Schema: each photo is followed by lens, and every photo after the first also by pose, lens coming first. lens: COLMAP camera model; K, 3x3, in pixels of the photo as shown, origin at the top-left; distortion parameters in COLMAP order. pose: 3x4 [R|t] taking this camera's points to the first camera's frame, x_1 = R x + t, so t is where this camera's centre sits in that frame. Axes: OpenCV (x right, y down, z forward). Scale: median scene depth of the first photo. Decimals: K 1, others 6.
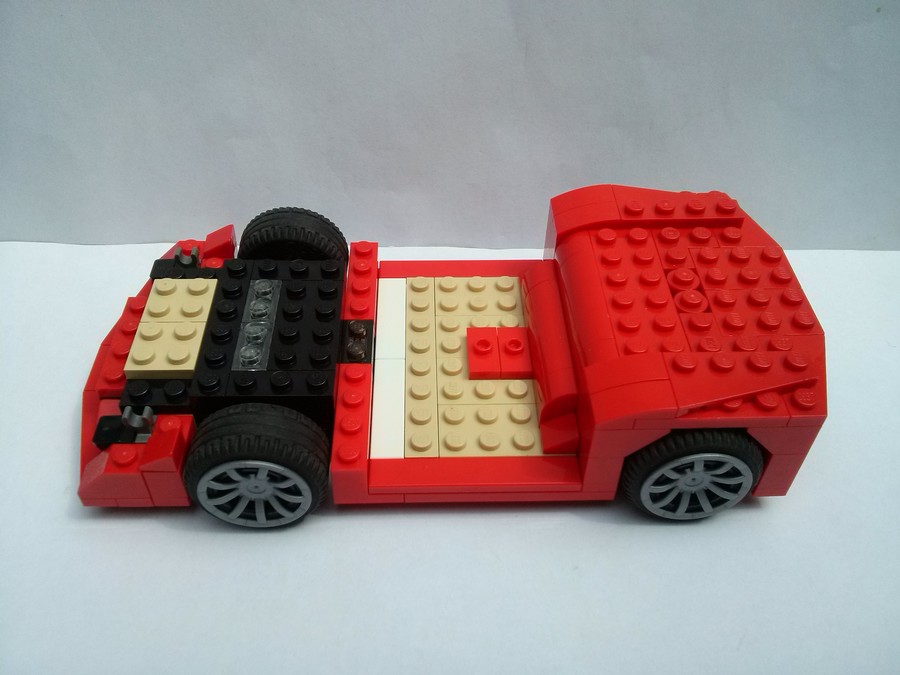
lens RADIAL K [[835.5, 0, 450.0], [0, 835.5, 337.5], [0, 0, 1]] dist [0.112659, -0.327789]
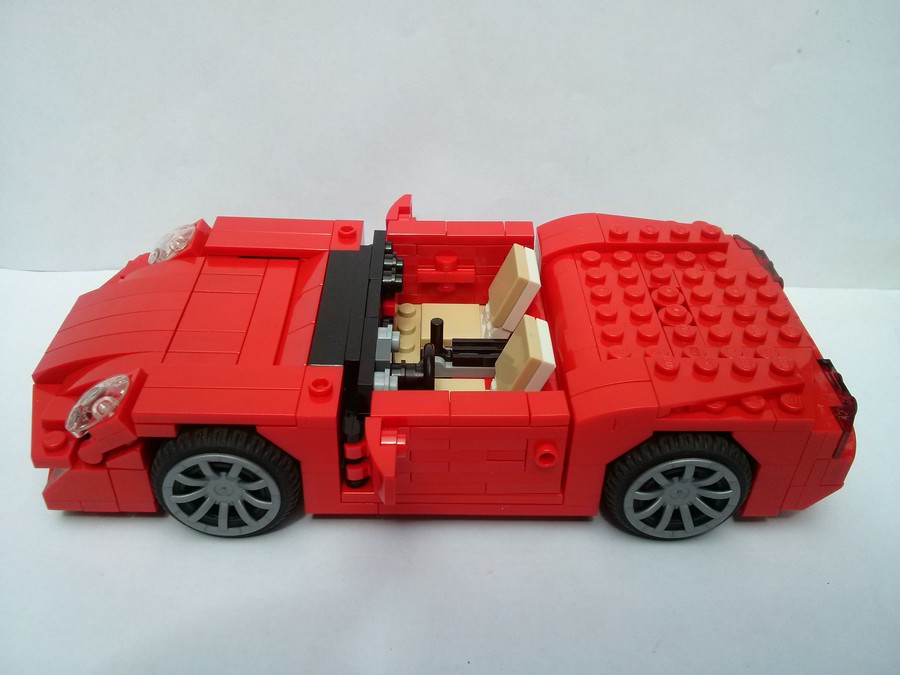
lens RADIAL K [[835.5, 0, 450.0], [0, 835.5, 337.5], [0, 0, 1]] dist [0.112659, -0.327789]
pose [[0.999827, 0.014513, -0.011649, 0.033818], [-0.015906, 0.991380, -0.130050, 0.117487], [0.009661, 0.130213, 0.991439, 0.020071]]
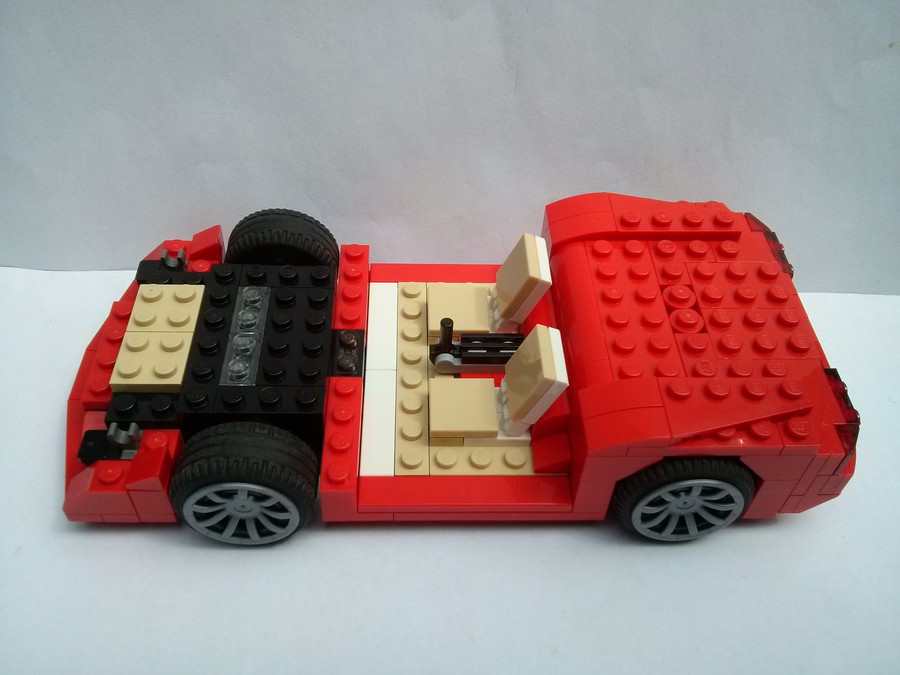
lens RADIAL K [[835.5, 0, 450.0], [0, 835.5, 337.5], [0, 0, 1]] dist [0.112659, -0.327789]
pose [[0.999689, 0.016583, 0.018640, -0.009771], [-0.017494, 0.998607, 0.049784, -0.068575], [-0.017788, -0.050095, 0.998586, 0.016798]]
